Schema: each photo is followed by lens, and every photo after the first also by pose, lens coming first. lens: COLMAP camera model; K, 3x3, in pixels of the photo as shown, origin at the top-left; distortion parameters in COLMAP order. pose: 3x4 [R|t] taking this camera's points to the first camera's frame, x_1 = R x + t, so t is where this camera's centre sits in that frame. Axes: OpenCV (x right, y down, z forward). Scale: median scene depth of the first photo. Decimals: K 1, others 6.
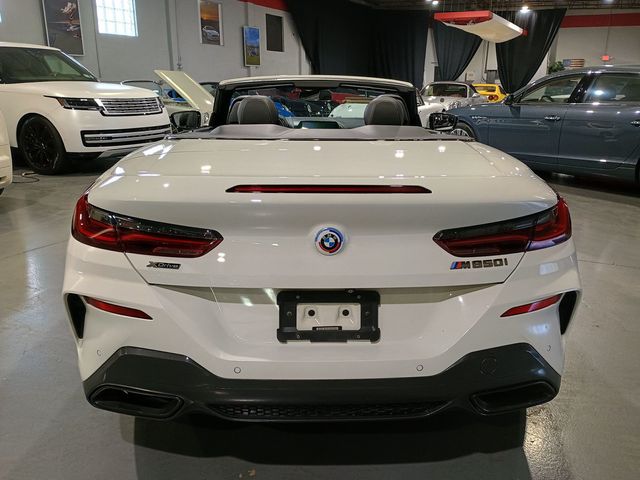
lens RADIAL K [[556.2, 0, 325.5], [0, 556.2, 238.2], [0, 0, 1]] dist [0.065953, -0.089295]
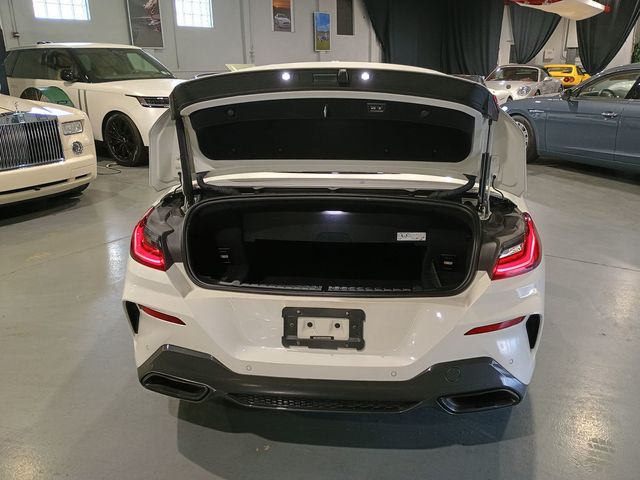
lens RADIAL K [[556.2, 0, 325.5], [0, 556.2, 232.6], [0, 0, 1]] dist [0.065953, -0.089295]
pose [[0.991496, 0.023012, -0.128090, 0.147882], [-0.019169, 0.999331, 0.031151, -0.099414], [0.128721, -0.028430, 0.991273, -0.200163]]
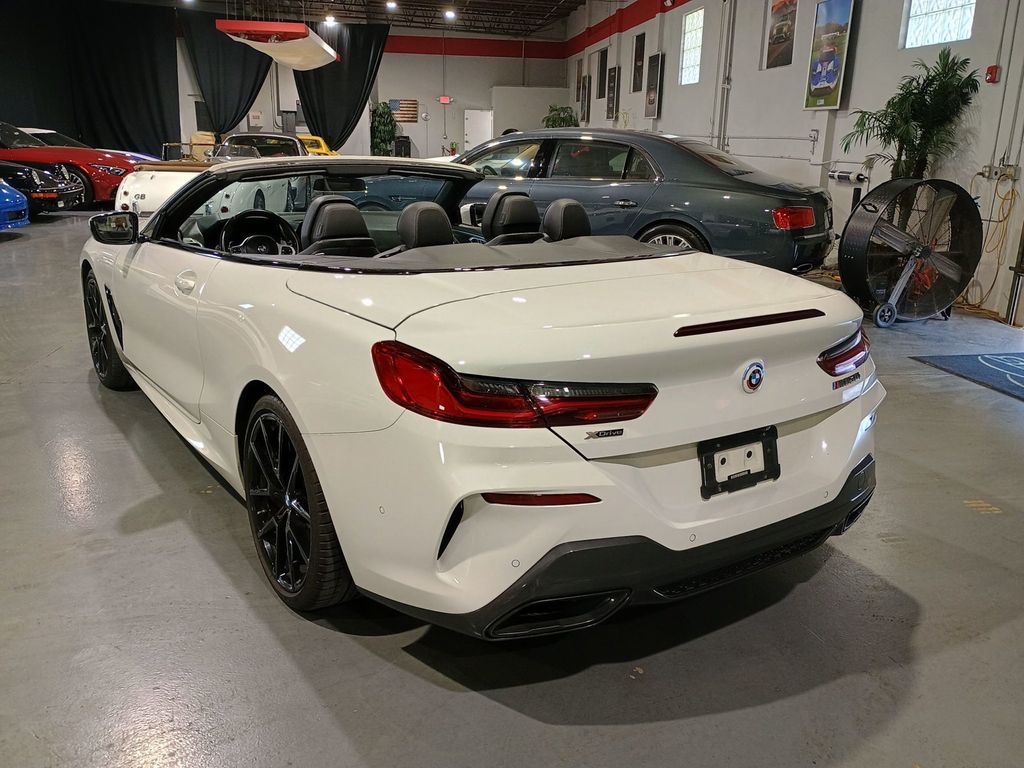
lens RADIAL K [[889.9, 0, 523.5], [0, 889.9, 384.3], [0, 0, 1]] dist [0.065953, -0.089295]
pose [[0.838601, -0.135890, 0.527525, -0.932868], [0.129534, 0.990354, 0.049195, -0.090357], [-0.529122, 0.027078, 0.848114, -0.046041]]
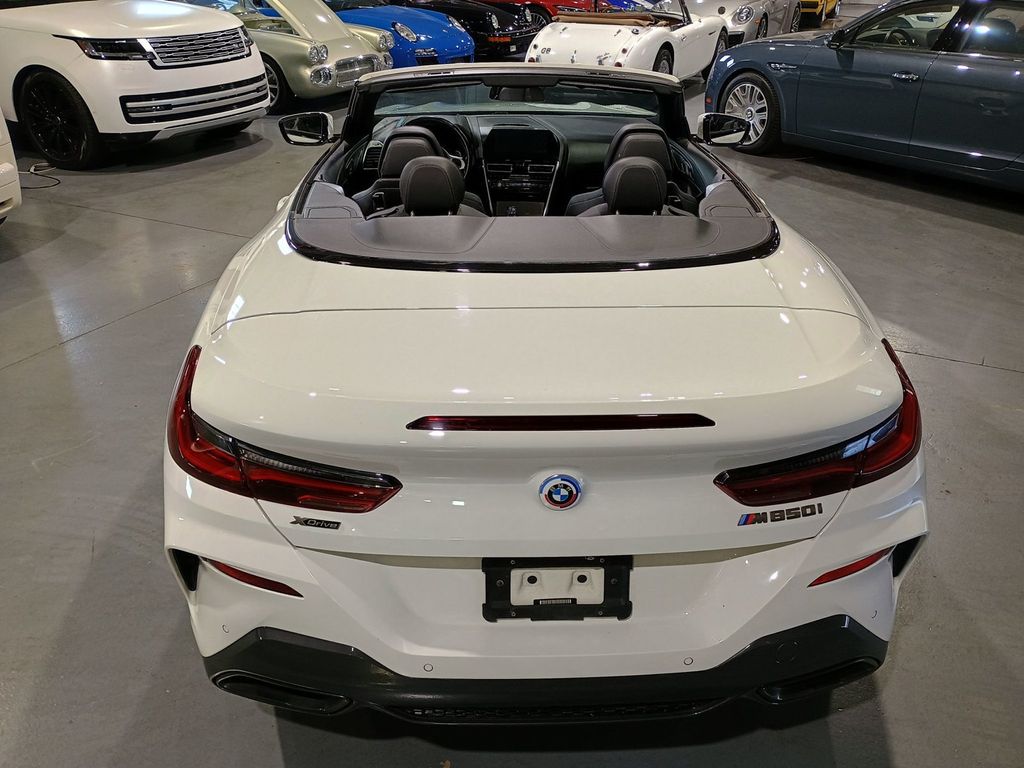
lens RADIAL K [[889.9, 0, 519.2], [0, 889.9, 391.0], [0, 0, 1]] dist [0.065953, -0.089295]
pose [[0.999995, -0.003259, 0.000000, -0.036369], [0.003196, 0.980616, 0.195911, -0.278062], [-0.000638, -0.195910, 0.980622, -0.028686]]
